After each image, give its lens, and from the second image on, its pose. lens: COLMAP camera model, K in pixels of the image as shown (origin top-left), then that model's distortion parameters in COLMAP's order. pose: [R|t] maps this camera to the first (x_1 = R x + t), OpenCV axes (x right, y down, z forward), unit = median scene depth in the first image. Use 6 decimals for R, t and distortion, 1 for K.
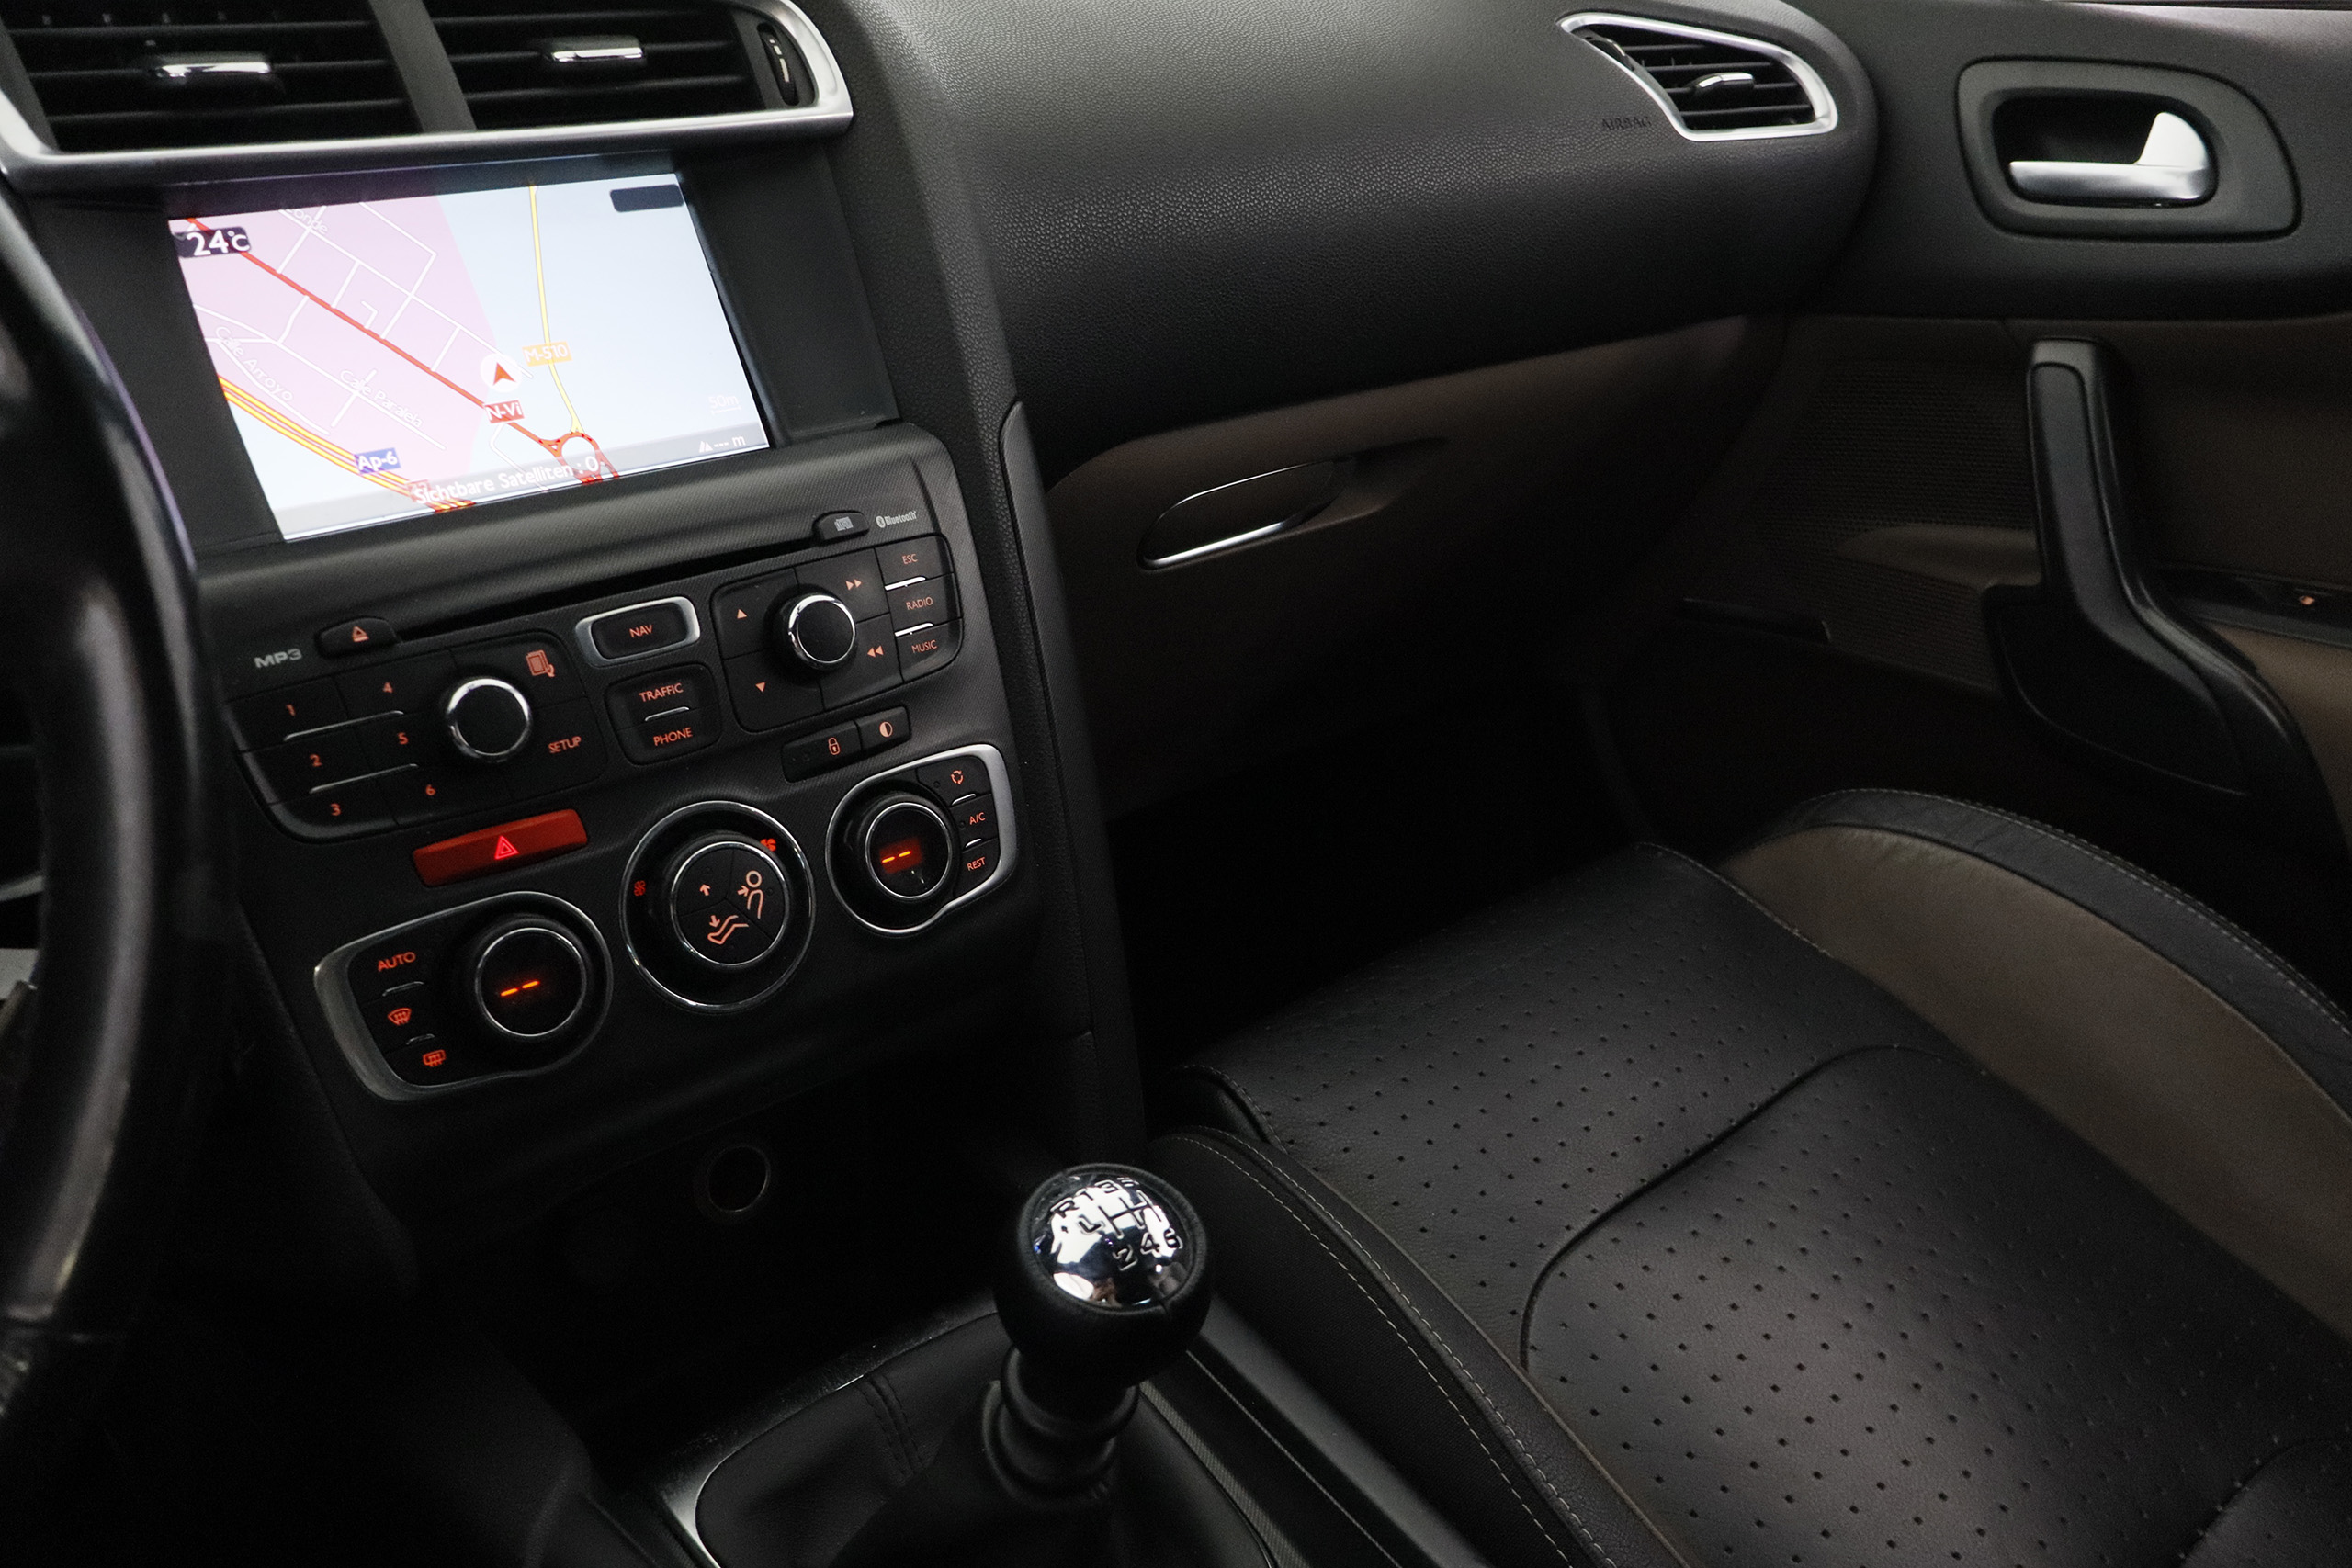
lens RADIAL K [[1896.8, 0, 1176.0], [0, 1896.8, 784.0], [0, 0, 1]] dist [0.001869, -0.002943]
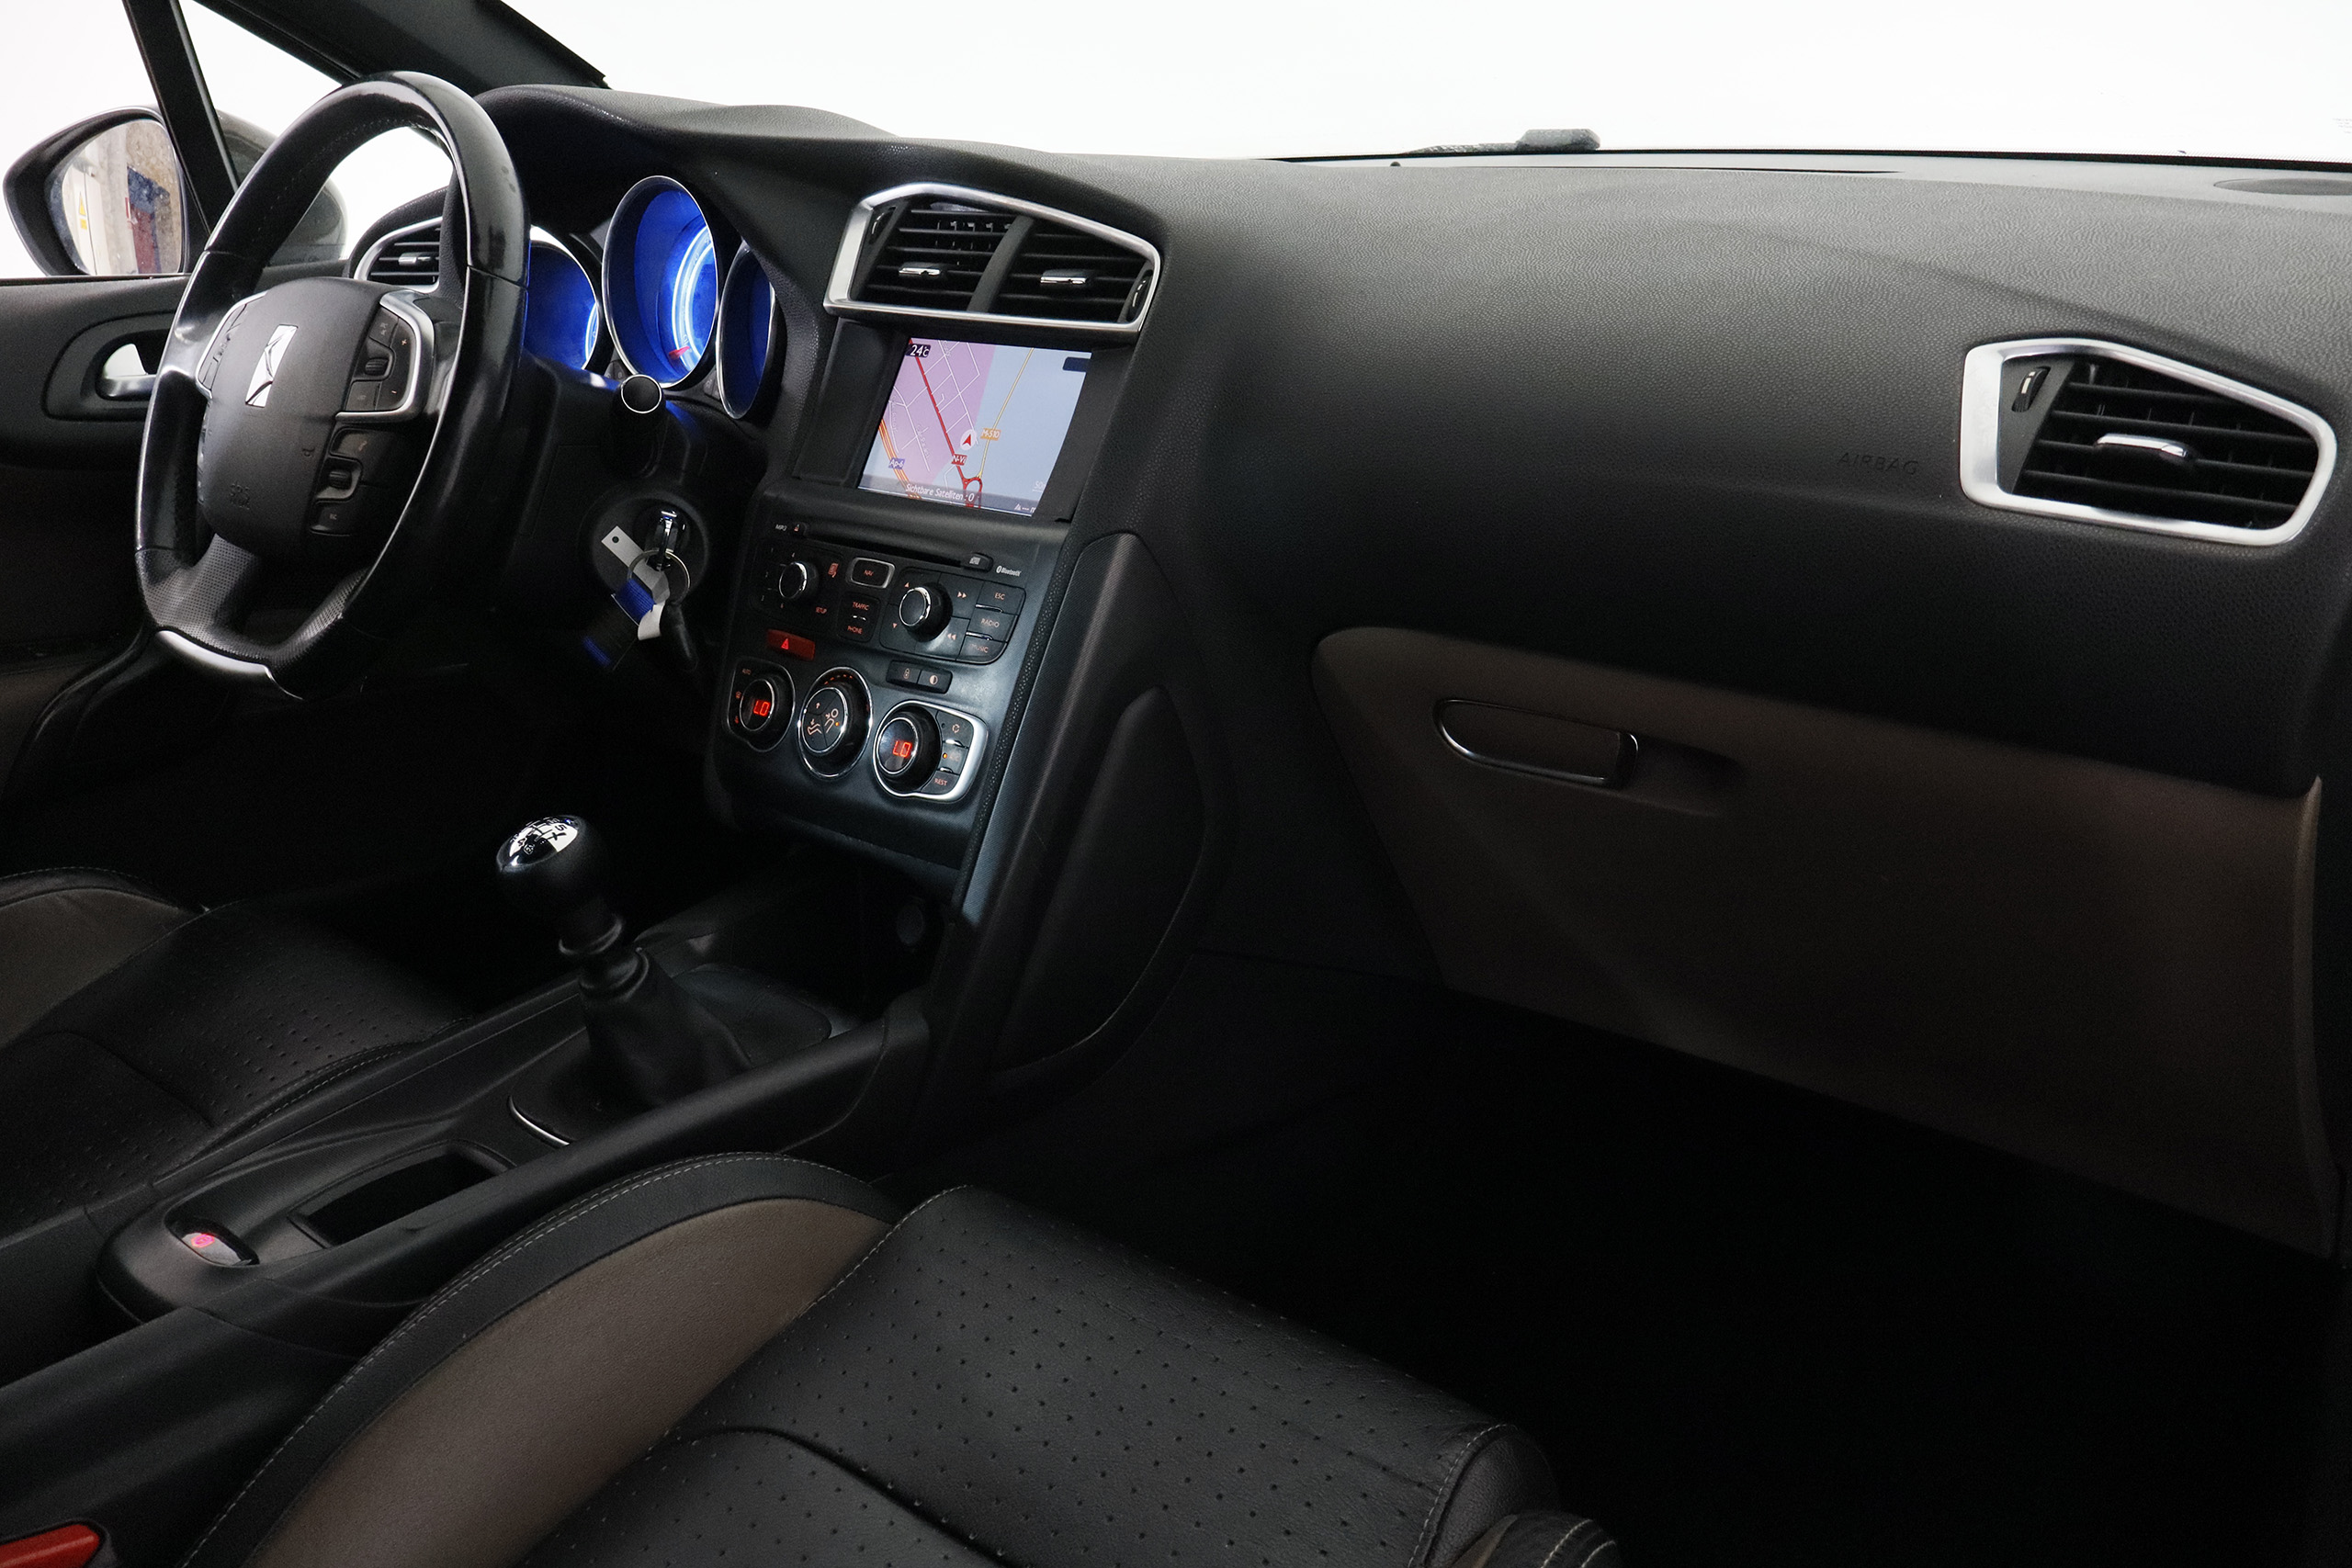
lens RADIAL K [[1896.8, 0, 1176.0], [0, 1896.8, 784.0], [0, 0, 1]] dist [0.001869, -0.002943]
pose [[0.139376, 0.324652, -0.935508, 1.504191], [-0.395080, 0.884512, 0.248094, -0.457647], [0.908012, 0.335022, 0.251543, 0.831483]]
